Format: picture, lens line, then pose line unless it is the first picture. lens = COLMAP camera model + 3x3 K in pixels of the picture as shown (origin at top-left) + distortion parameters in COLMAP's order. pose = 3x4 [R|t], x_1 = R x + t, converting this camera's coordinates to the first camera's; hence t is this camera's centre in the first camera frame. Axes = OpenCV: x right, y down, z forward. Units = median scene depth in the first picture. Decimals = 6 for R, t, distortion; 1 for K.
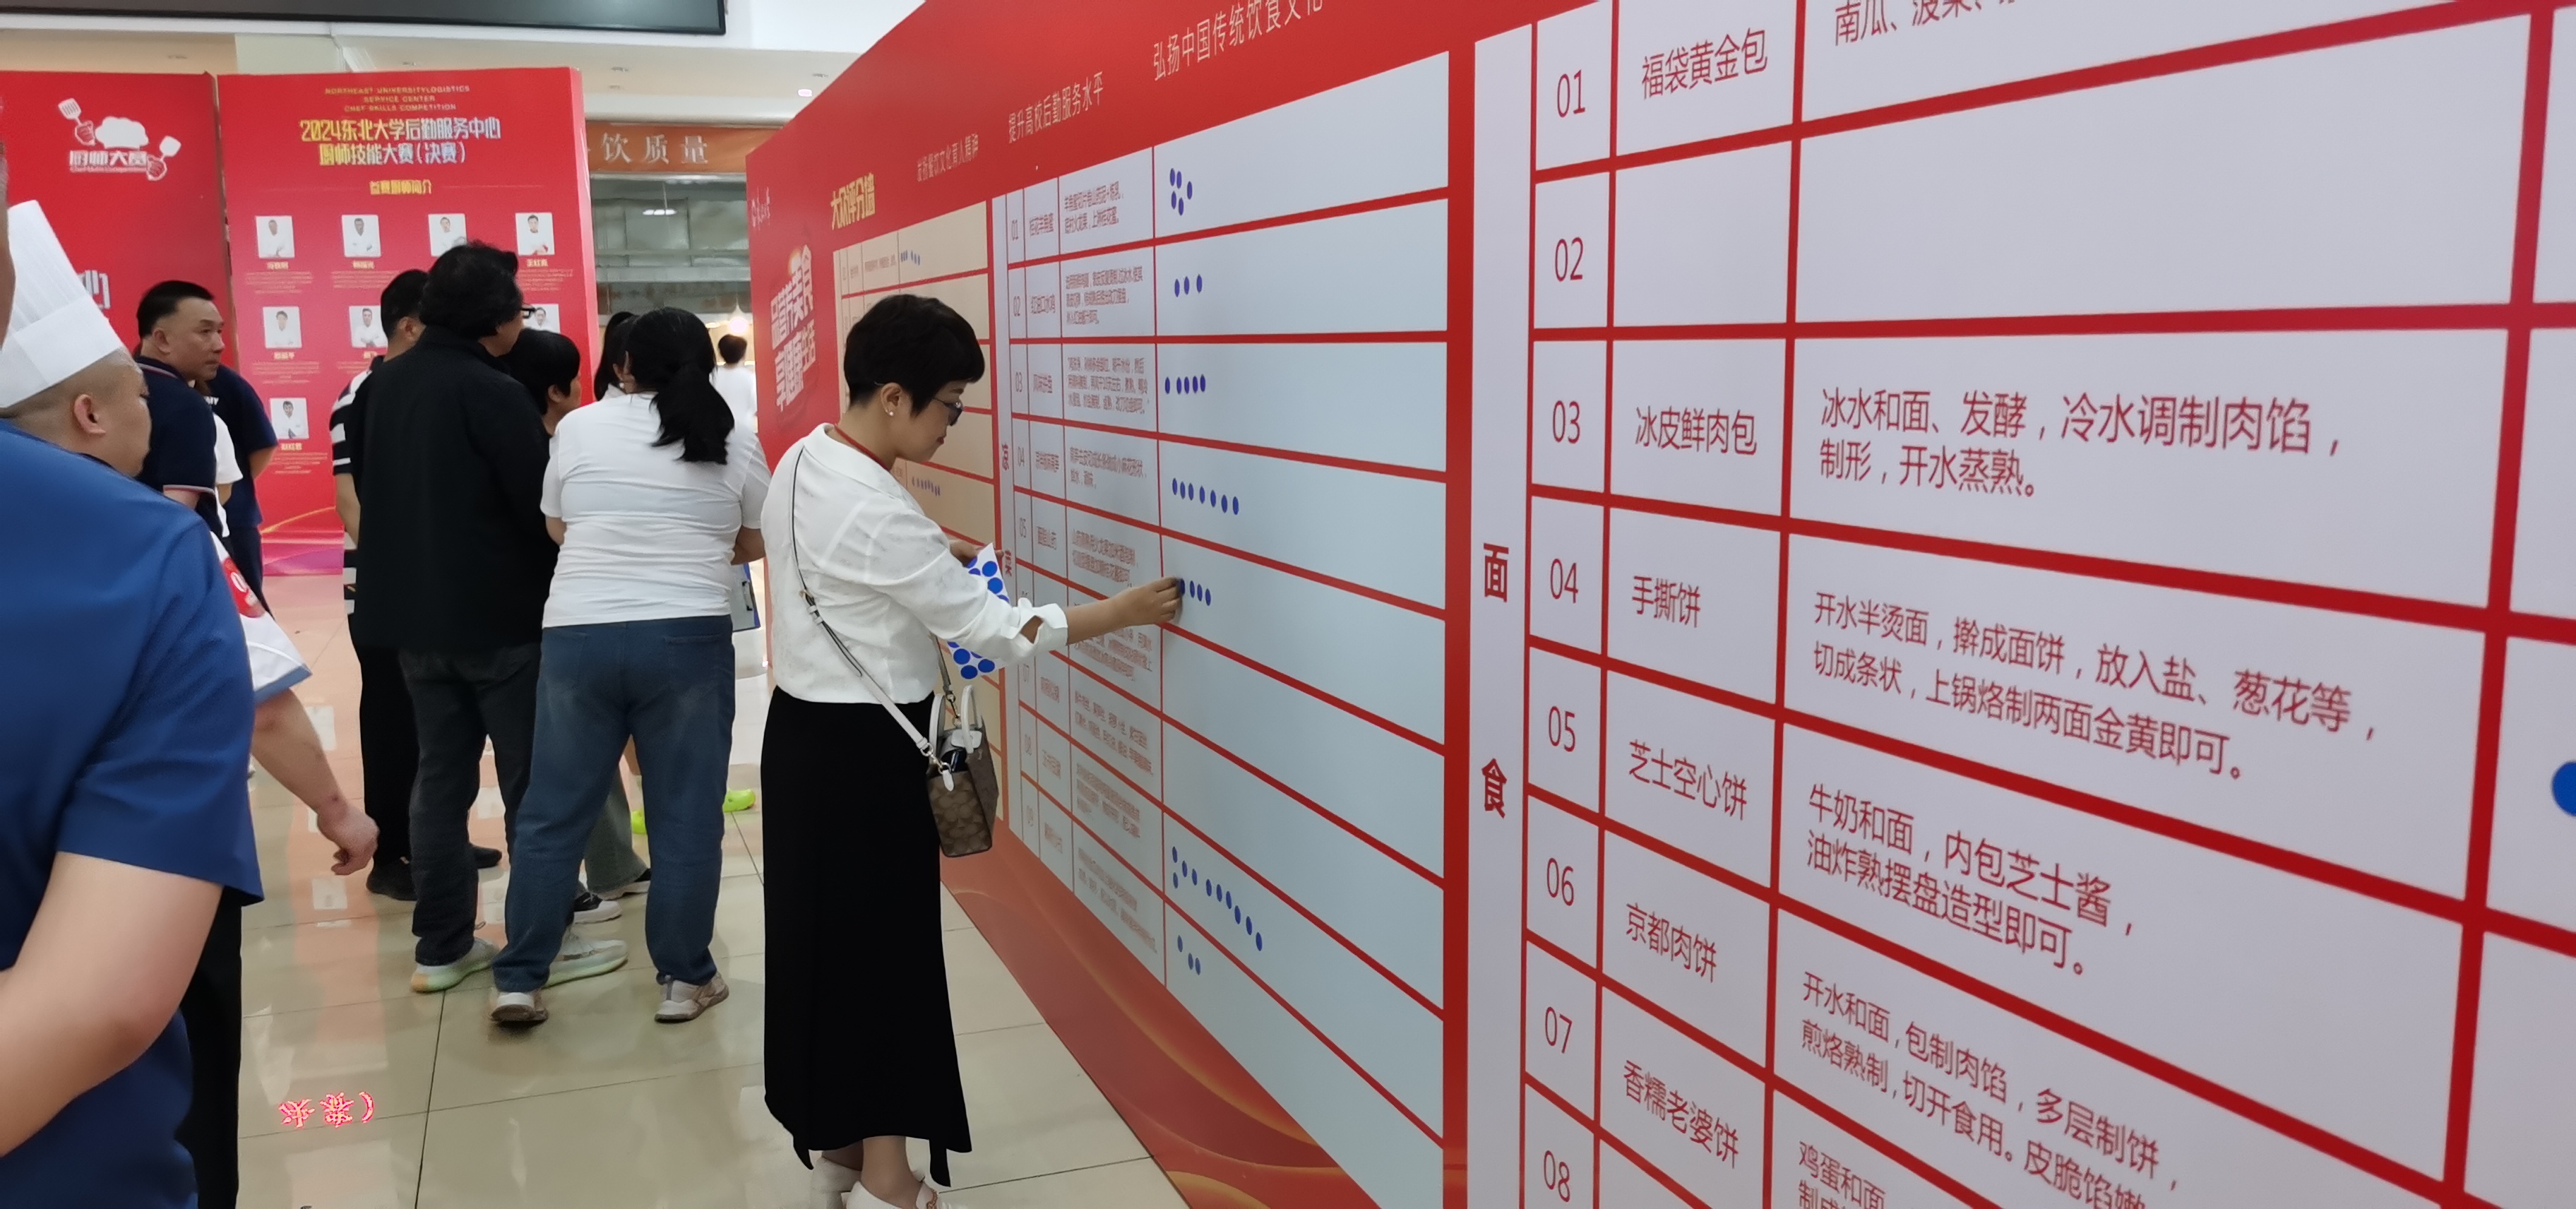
lens RADIAL K [[2010.2, 0, 1280.5], [0, 2010.2, 619.3], [0, 0, 1]] dist [0.042531, -0.059492]
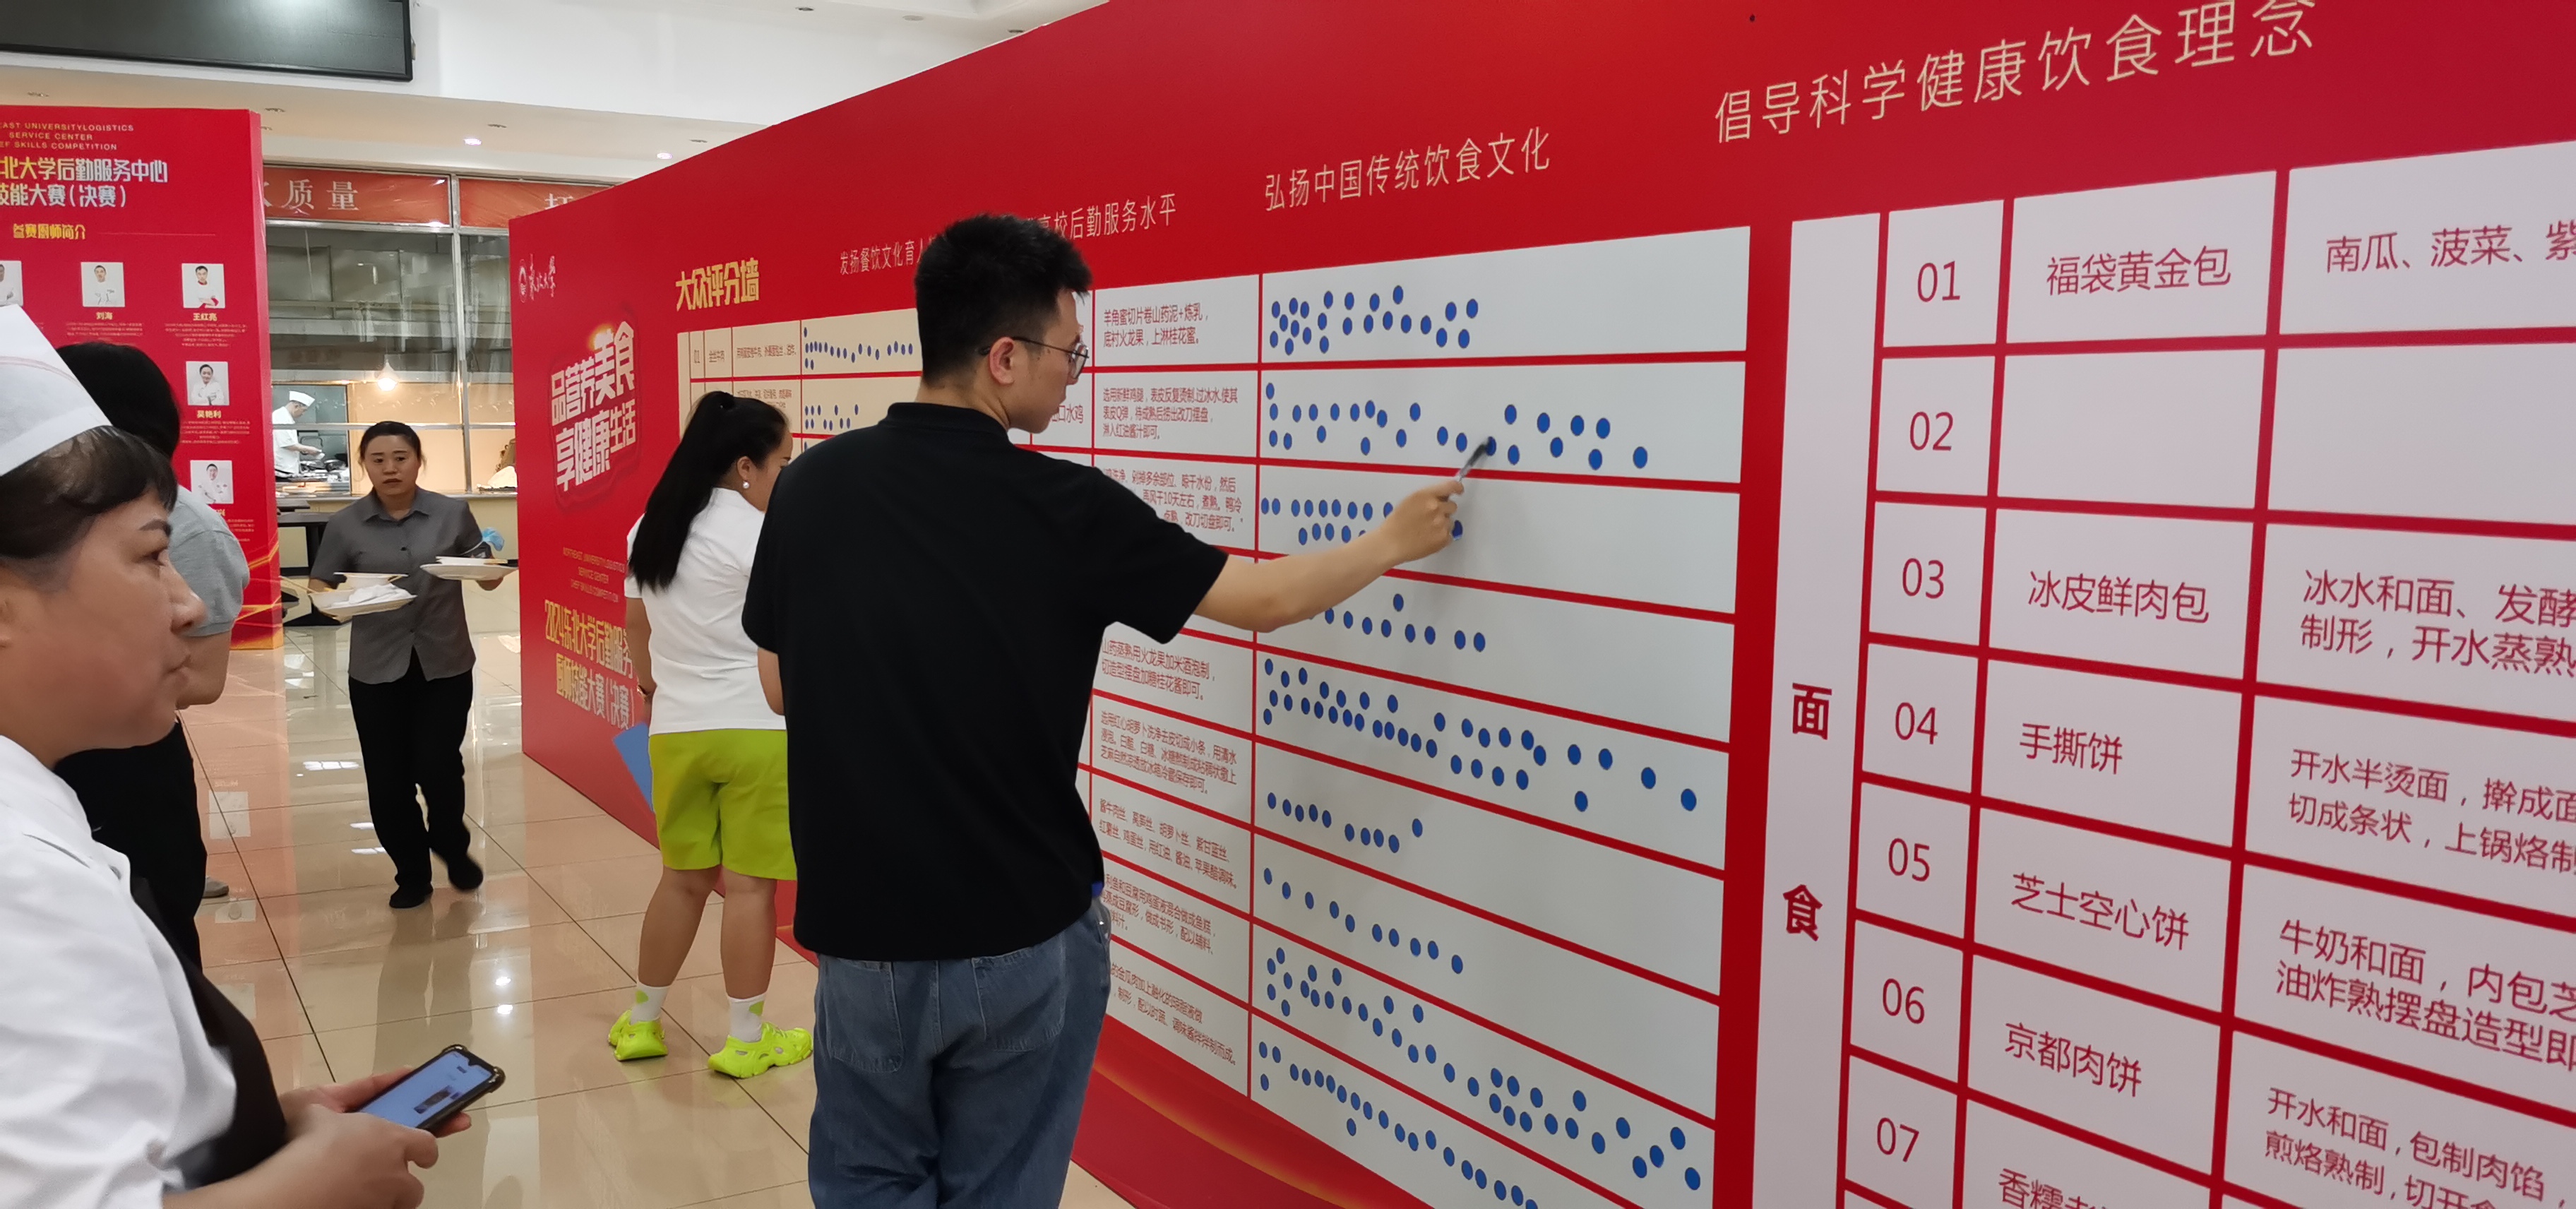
lens RADIAL K [[2010.2, 0, 1273.5], [0, 2010.2, 626.0], [0, 0, 1]] dist [0.042531, -0.059492]
pose [[0.980444, 0.003709, 0.196762, -0.382792], [0.002192, 0.999555, -0.029760, -0.037070], [-0.196785, 0.029609, 0.979999, 0.001118]]
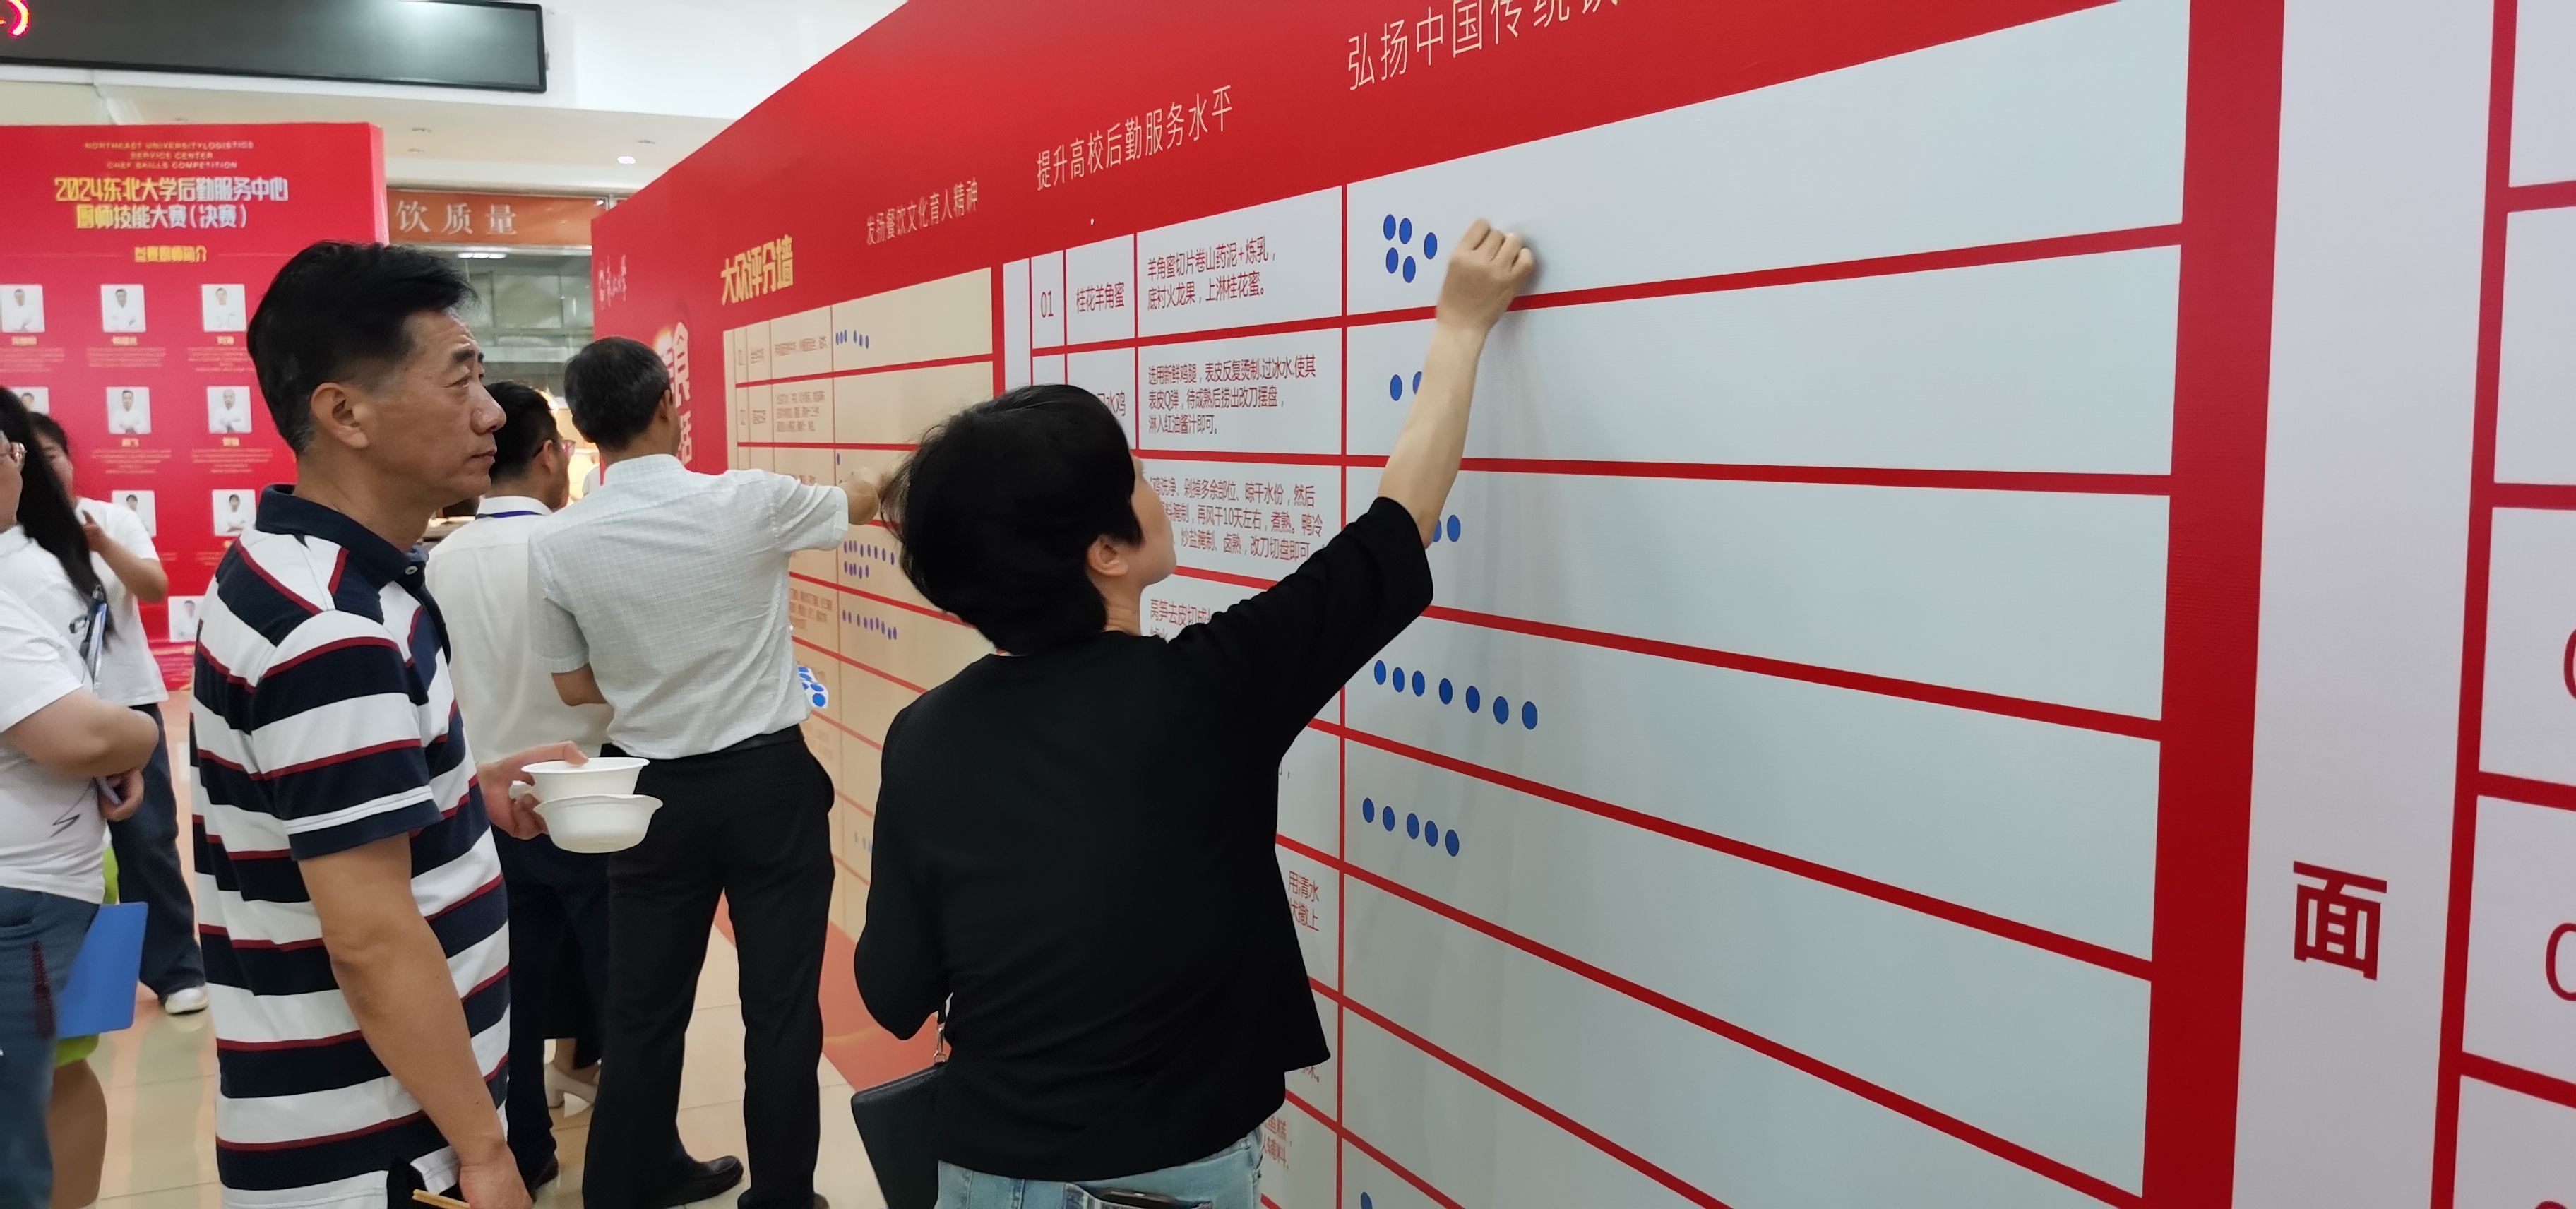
lens RADIAL K [[2010.2, 0, 1224.4], [0, 2010.2, 618.4], [0, 0, 1]] dist [0.042531, -0.059492]
pose [[0.996932, 0.001108, 0.078264, -0.235407], [0.002242, 0.999085, -0.042702, -0.081744], [-0.078239, 0.042746, 0.996018, 0.468689]]
